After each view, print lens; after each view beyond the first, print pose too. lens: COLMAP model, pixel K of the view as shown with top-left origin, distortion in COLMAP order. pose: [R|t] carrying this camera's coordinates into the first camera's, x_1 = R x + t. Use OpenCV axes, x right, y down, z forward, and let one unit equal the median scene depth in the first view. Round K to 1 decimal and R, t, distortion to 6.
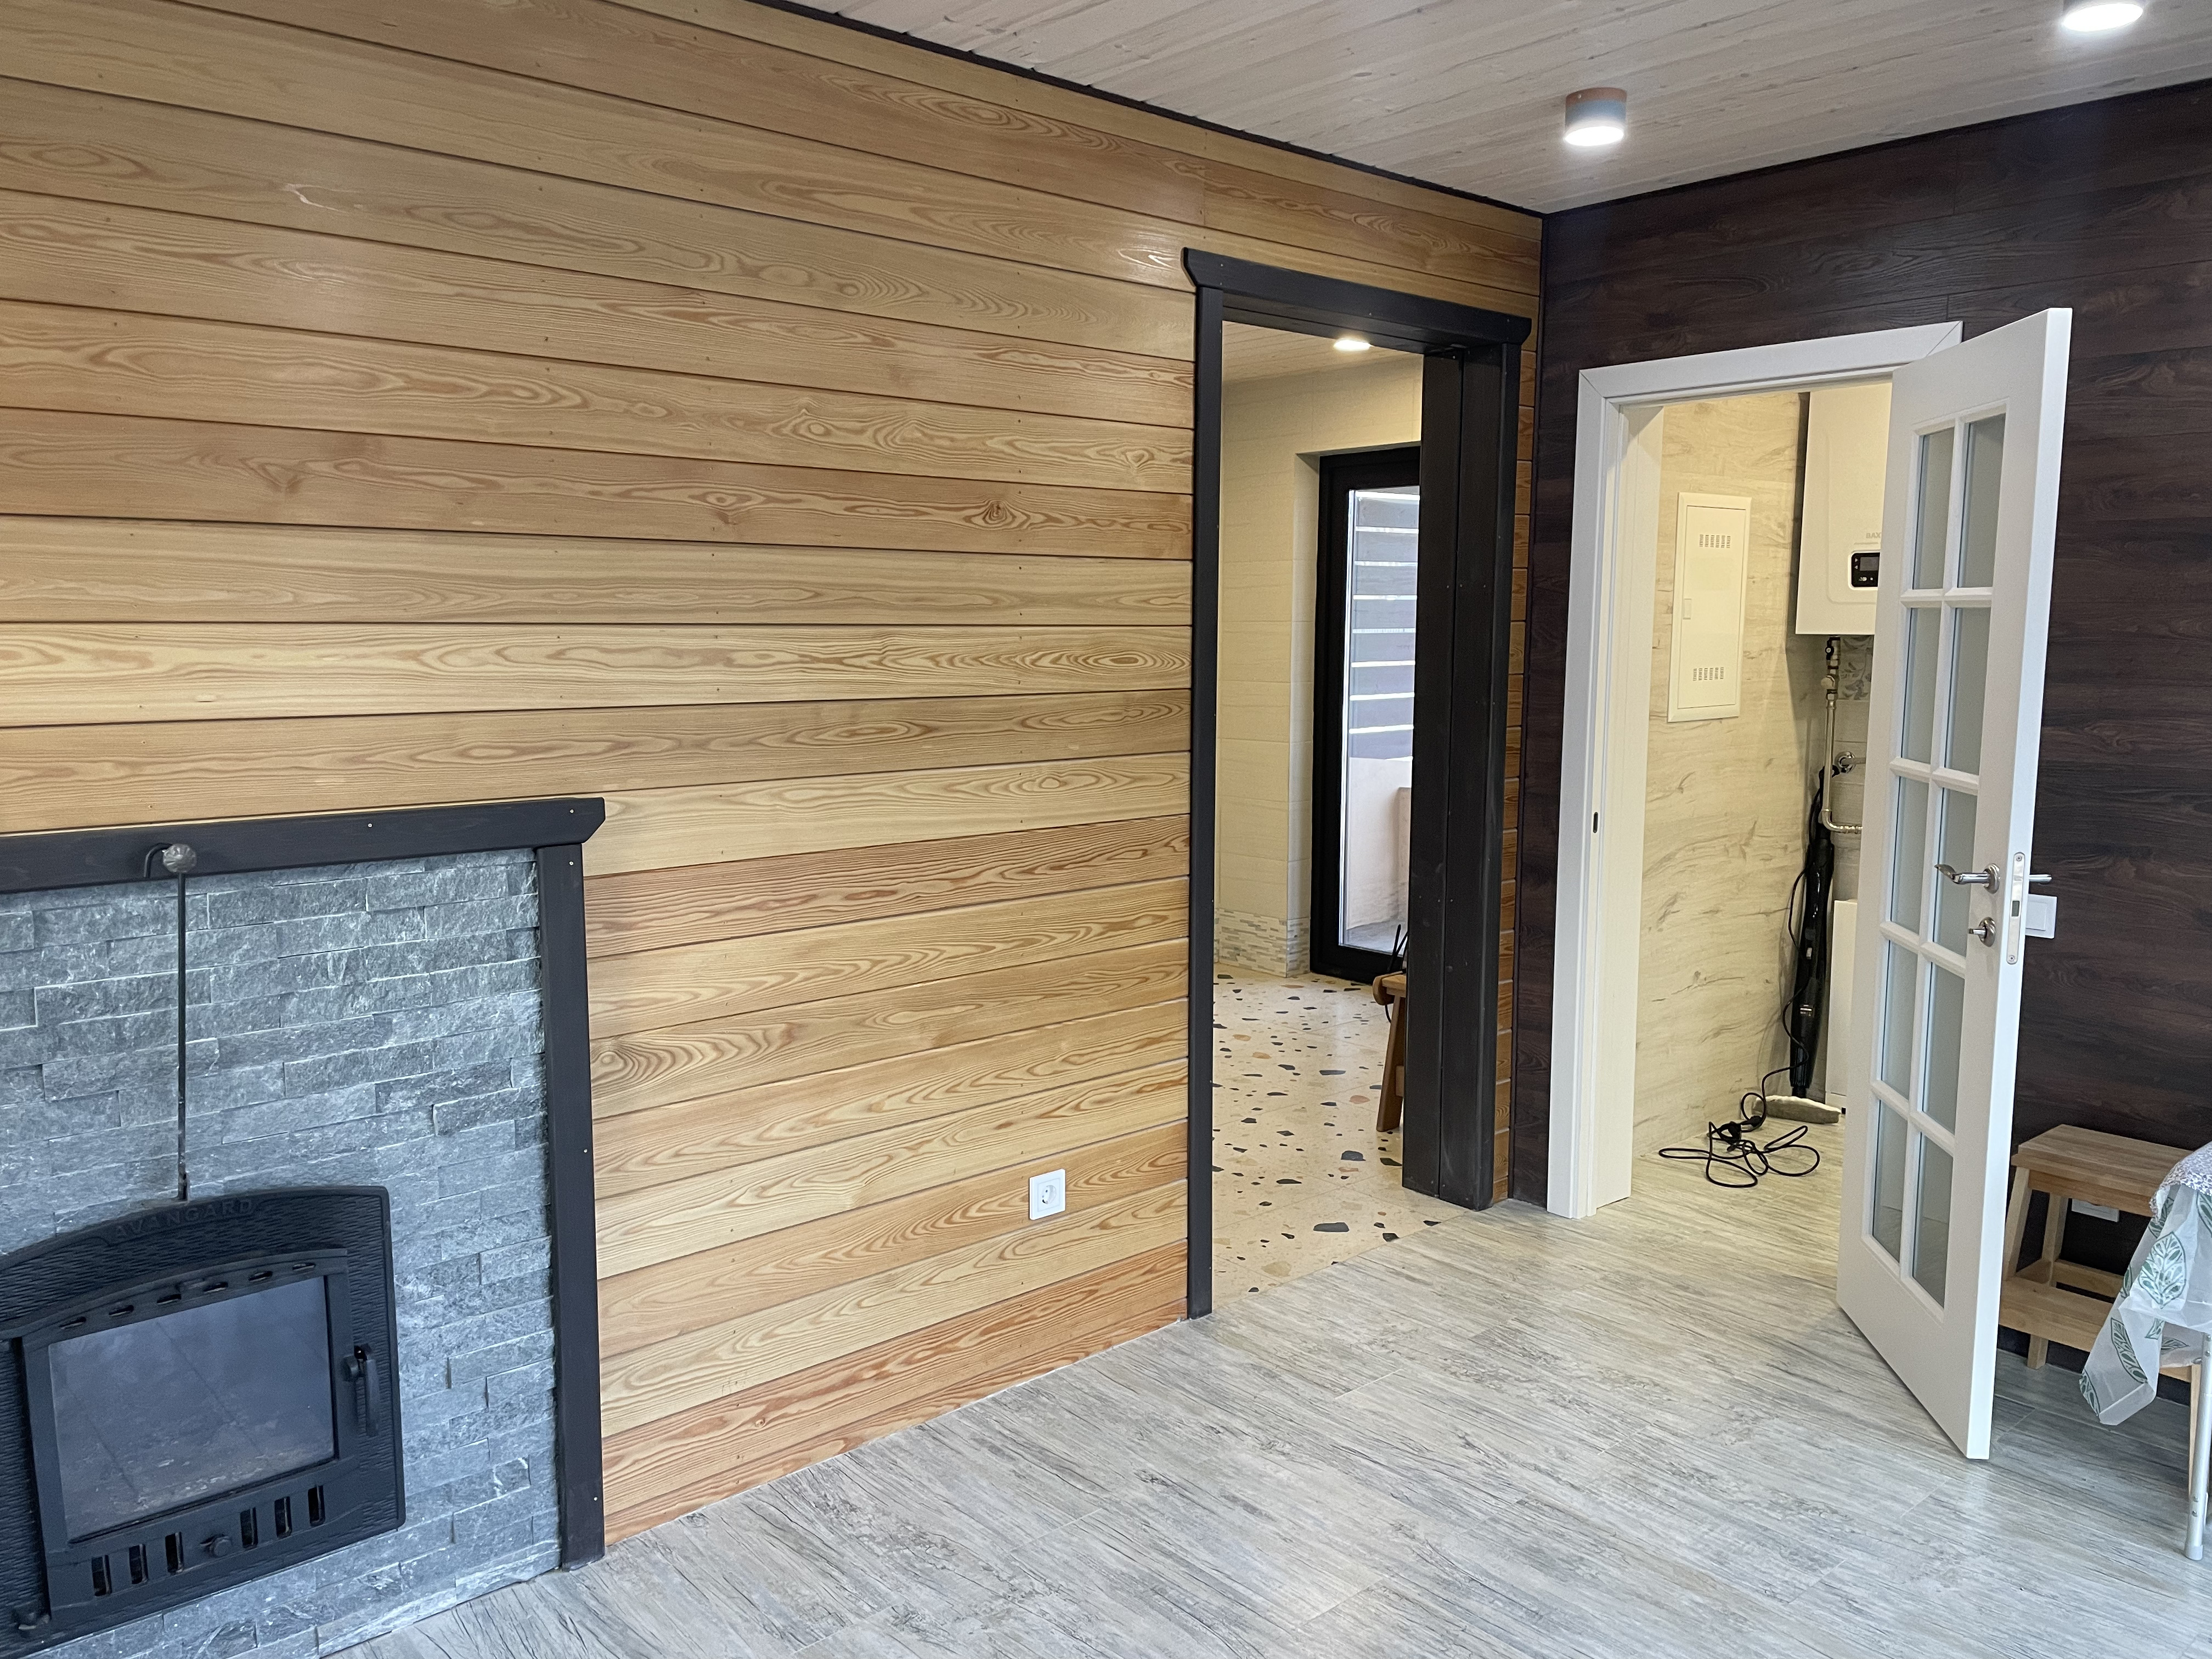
lens RADIAL K [[1686.5, 0, 1106.0], [0, 1686.5, 829.5], [0, 0, 1]] dist [0.053144, -0.000353]
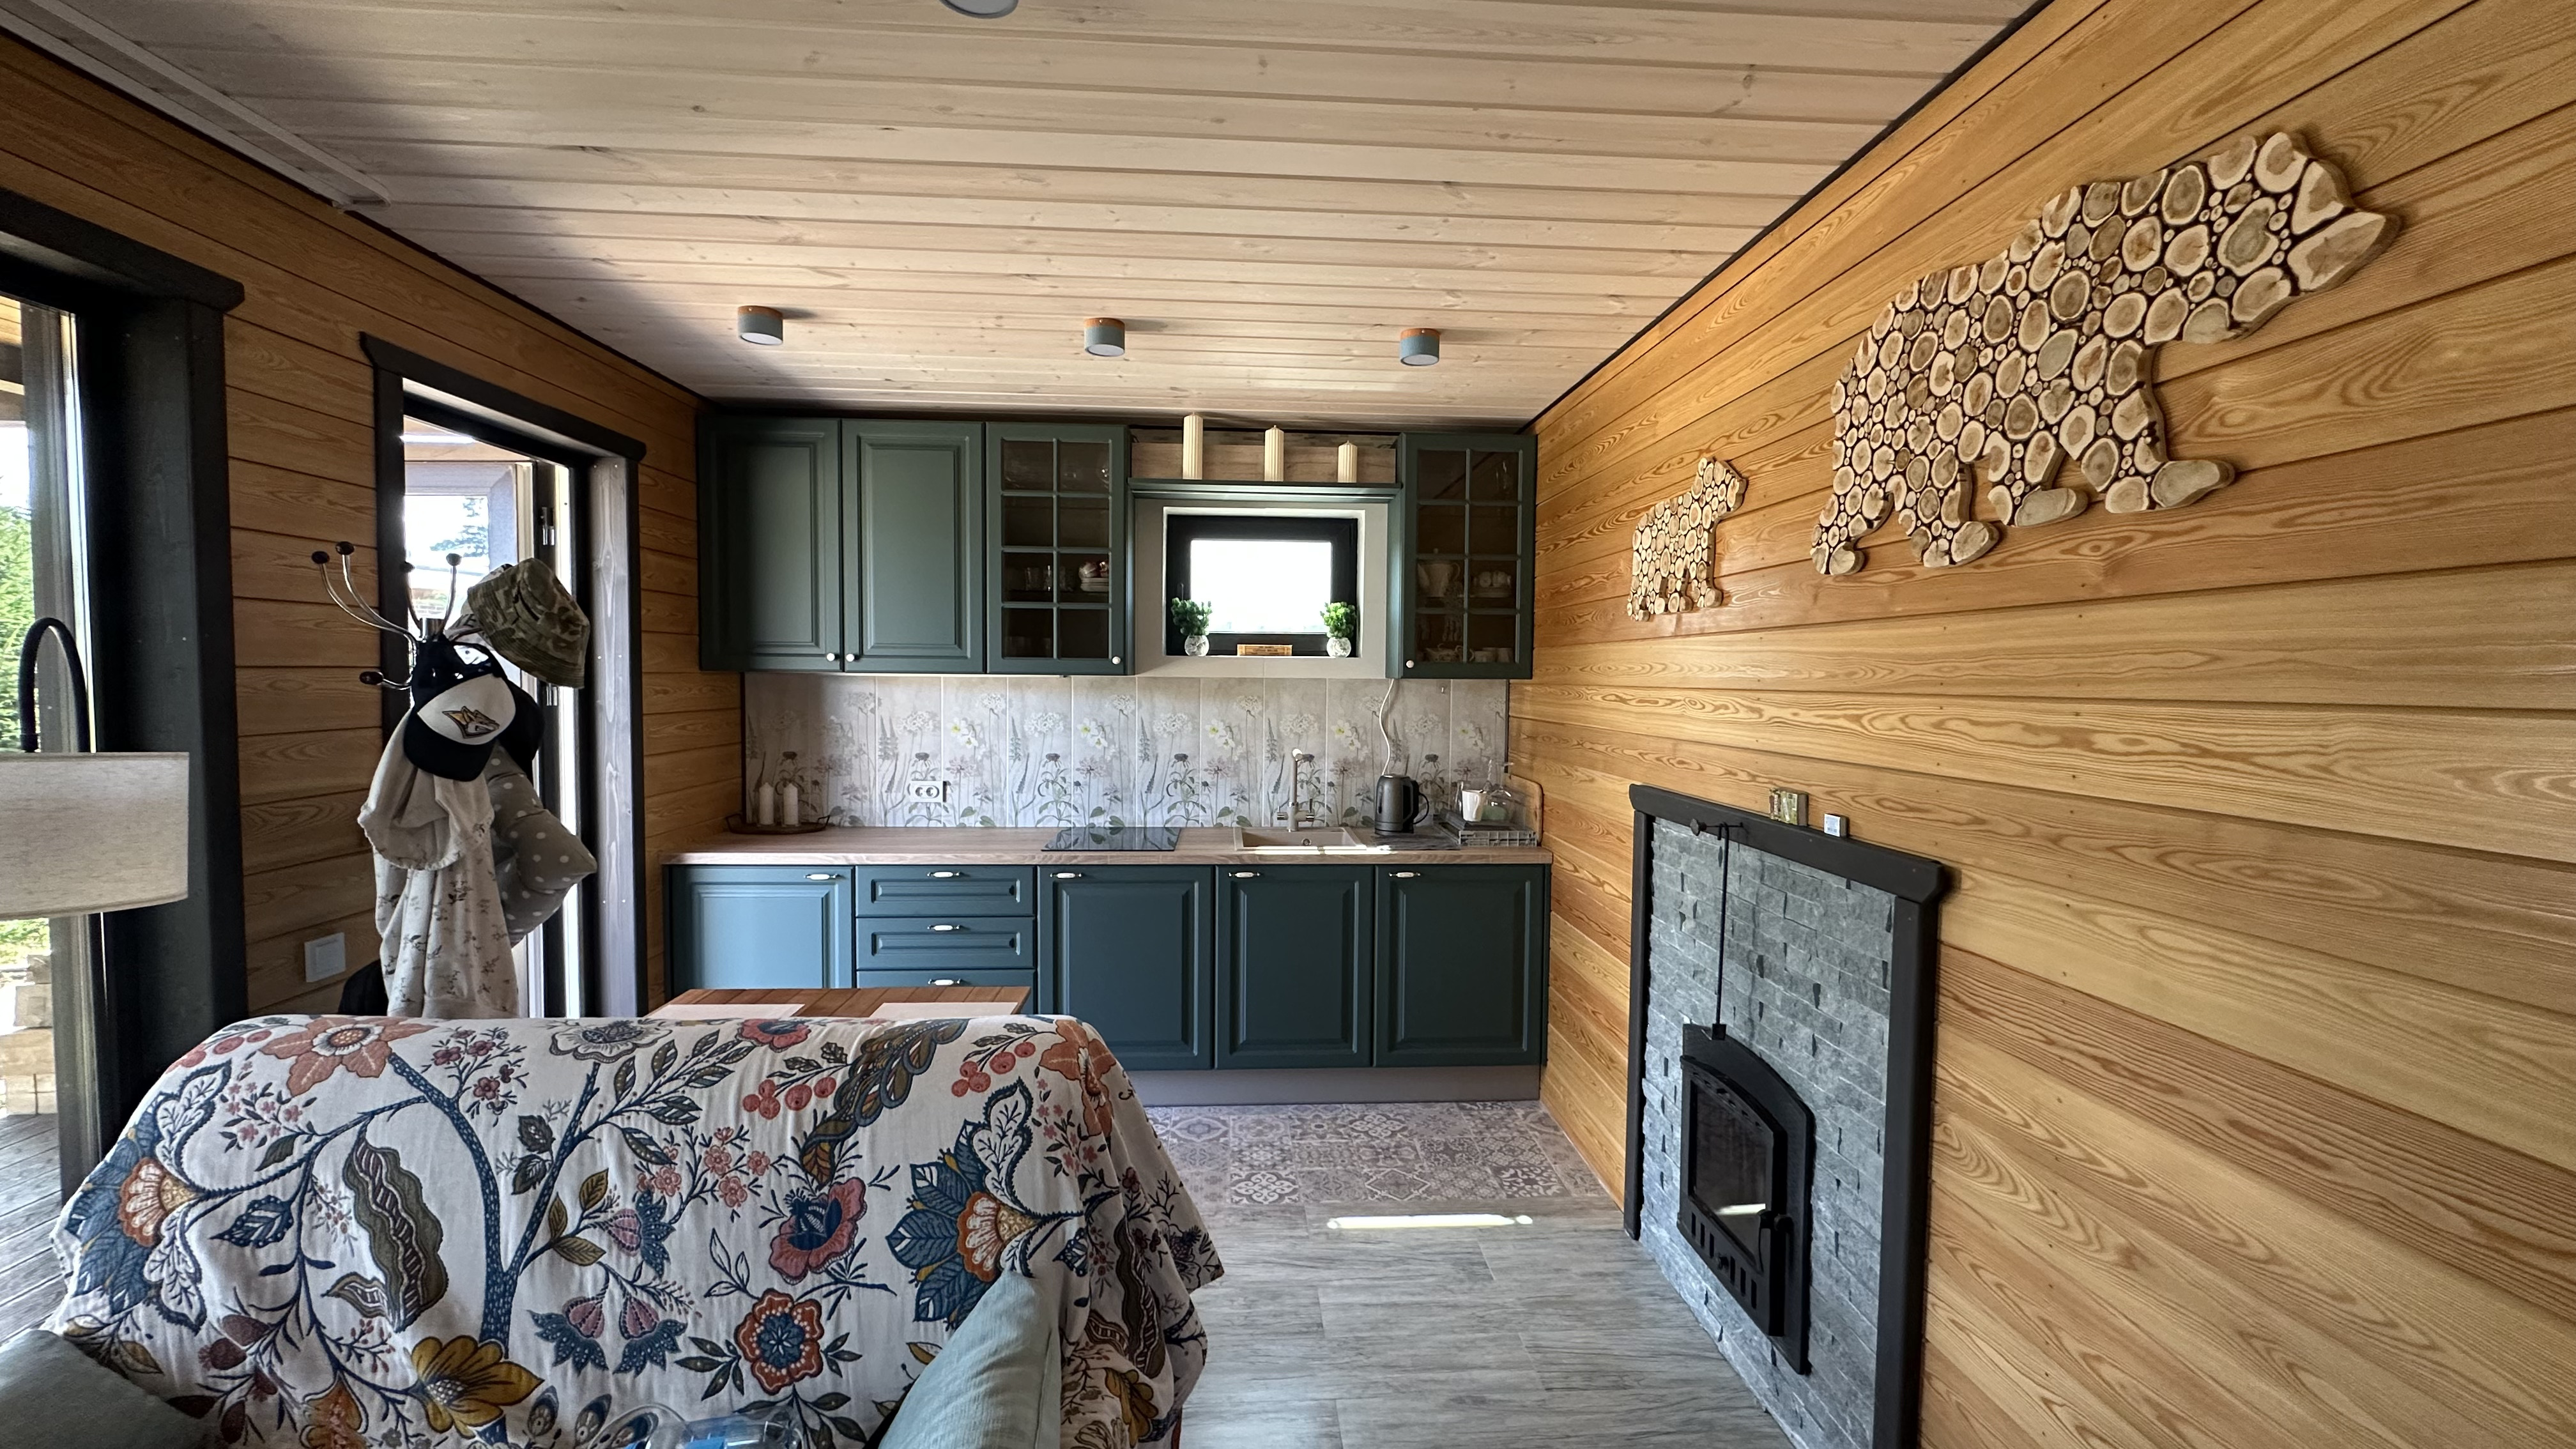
lens RADIAL K [[1029.6, 0, 1288.0], [0, 1029.6, 724.5], [0, 0, 1]] dist [-0.001837, -0.000291]
pose [[-0.628039, 0.023231, -0.777835, 0.405301], [-0.111948, 0.986460, 0.119852, -0.126015], [0.770087, 0.162349, -0.616935, 1.015990]]
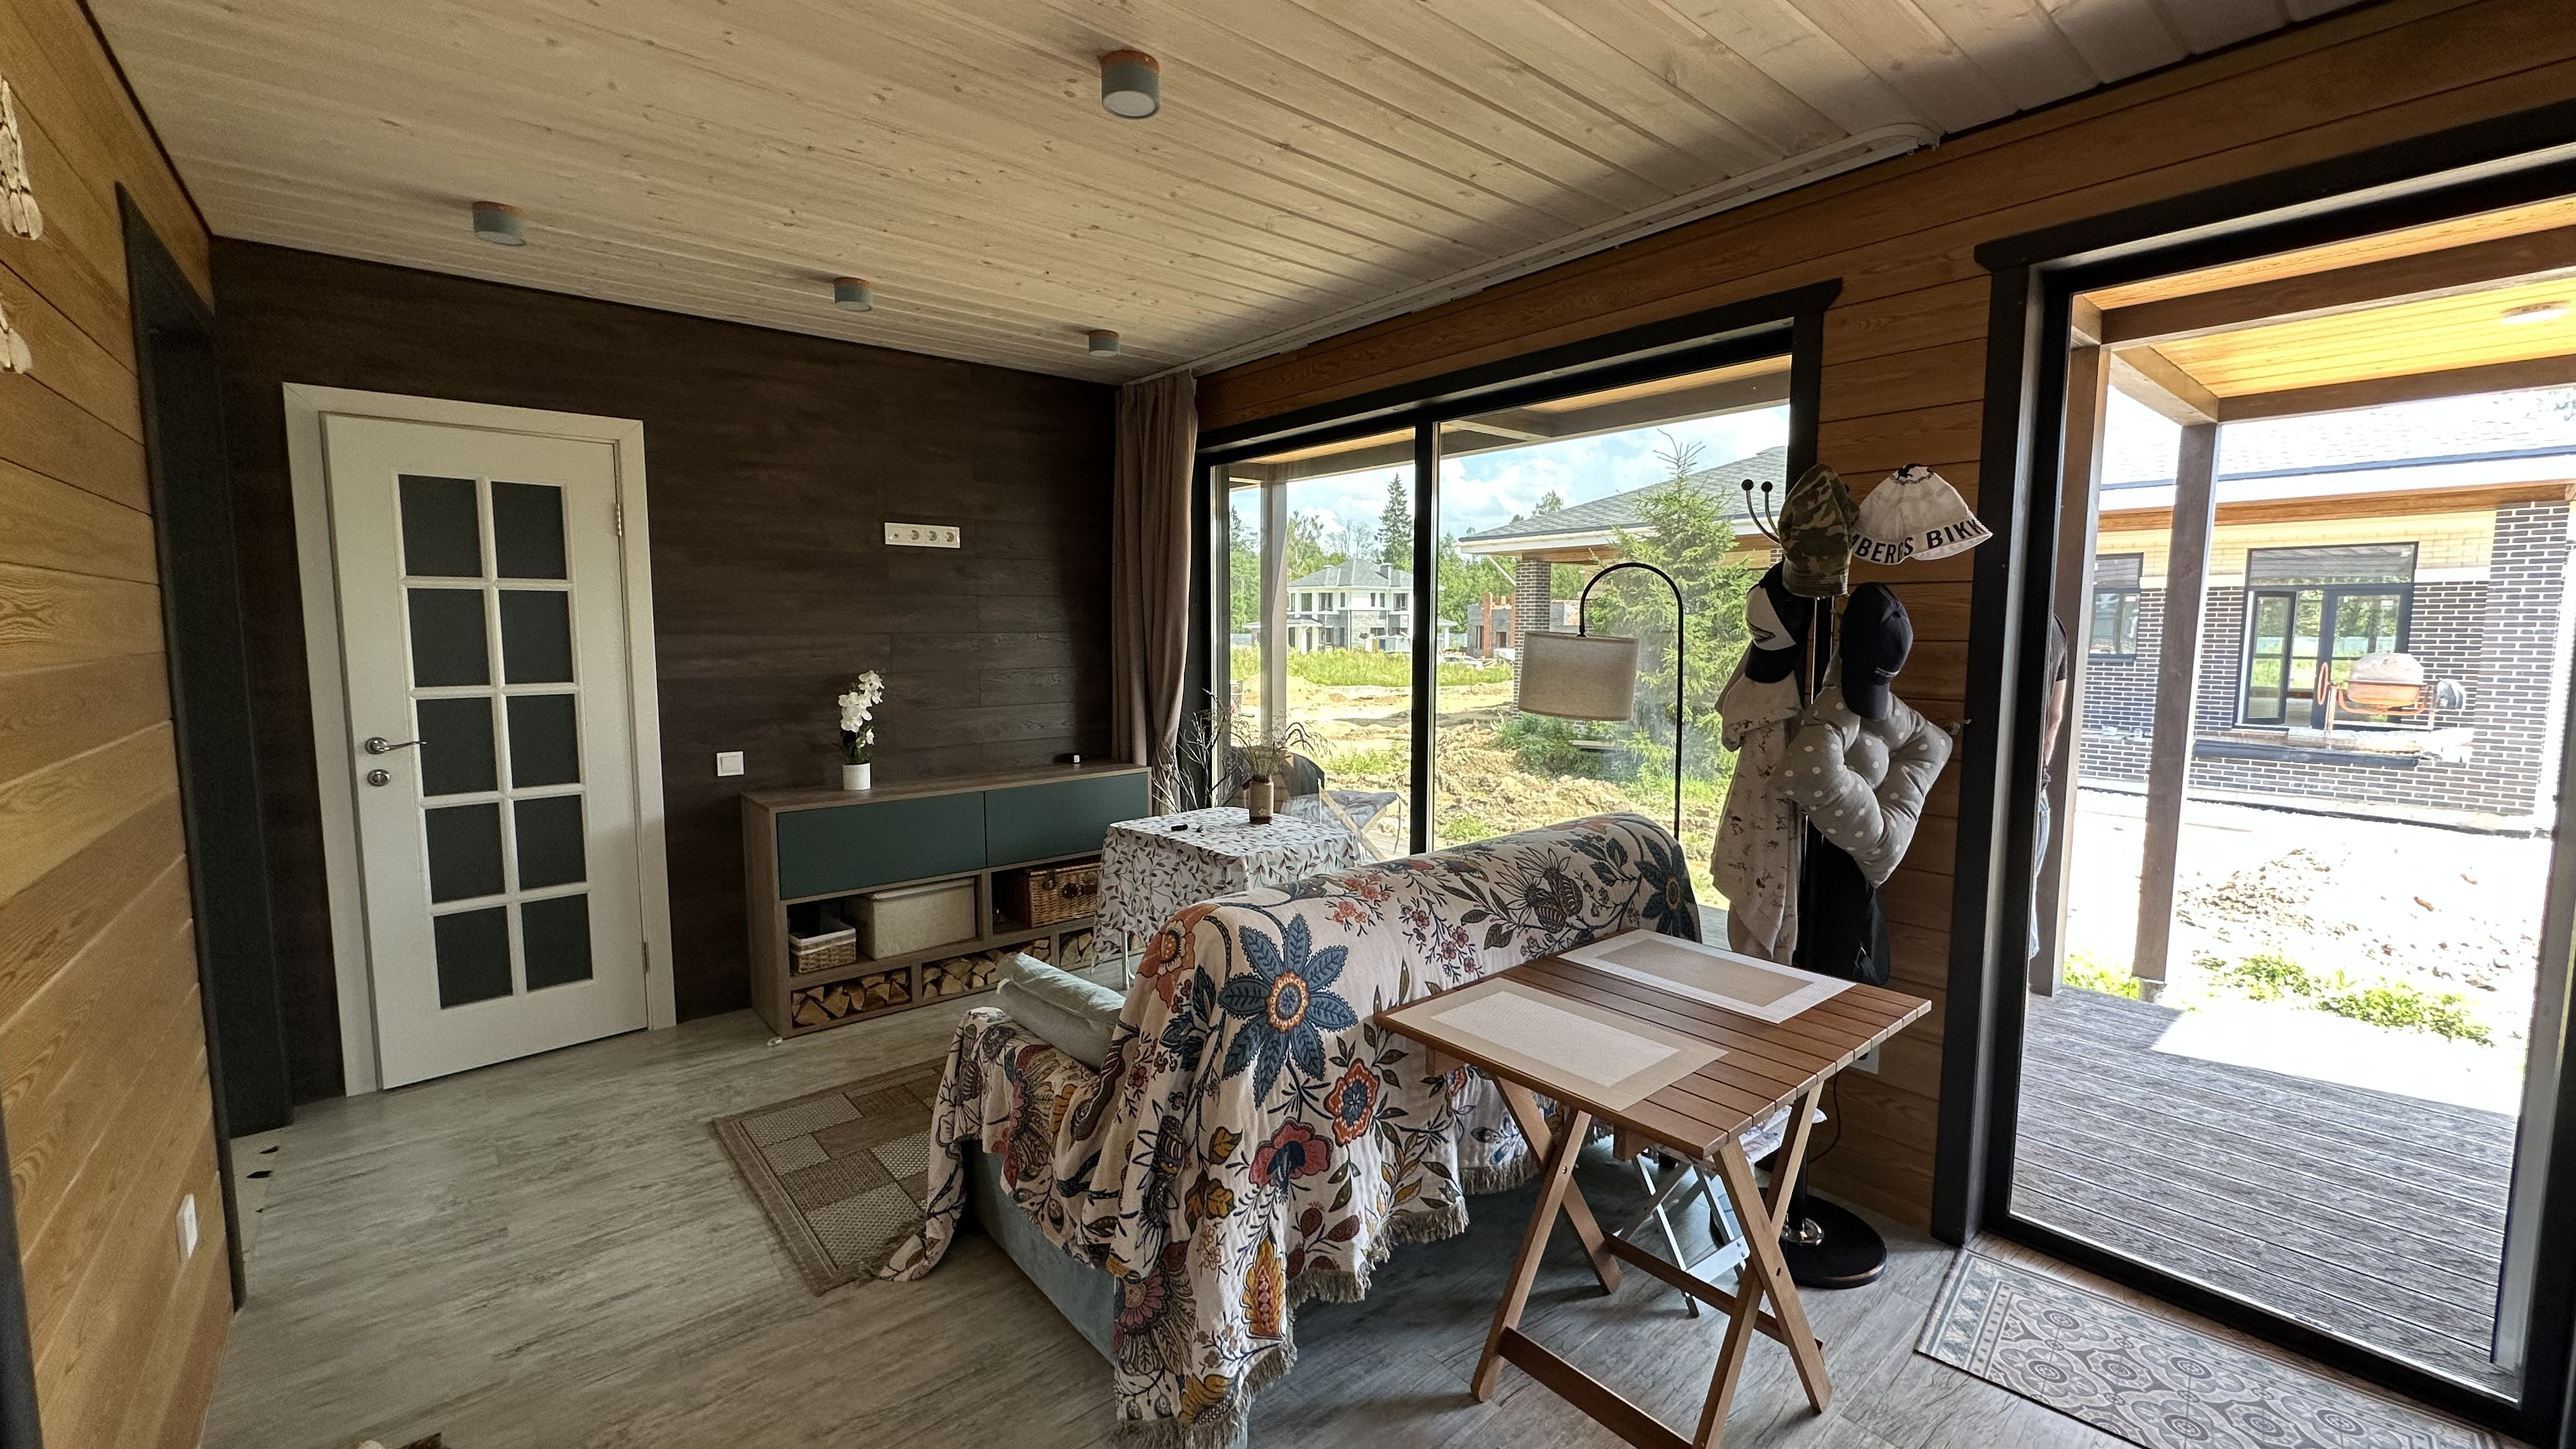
lens RADIAL K [[1029.6, 0, 1288.0], [0, 1029.6, 724.5], [0, 0, 1]] dist [-0.001837, -0.000291]
pose [[0.036736, -0.102375, 0.994067, -0.631346], [0.125560, 0.987329, 0.097041, -0.027051], [-0.991406, 0.121250, 0.049125, 0.449806]]
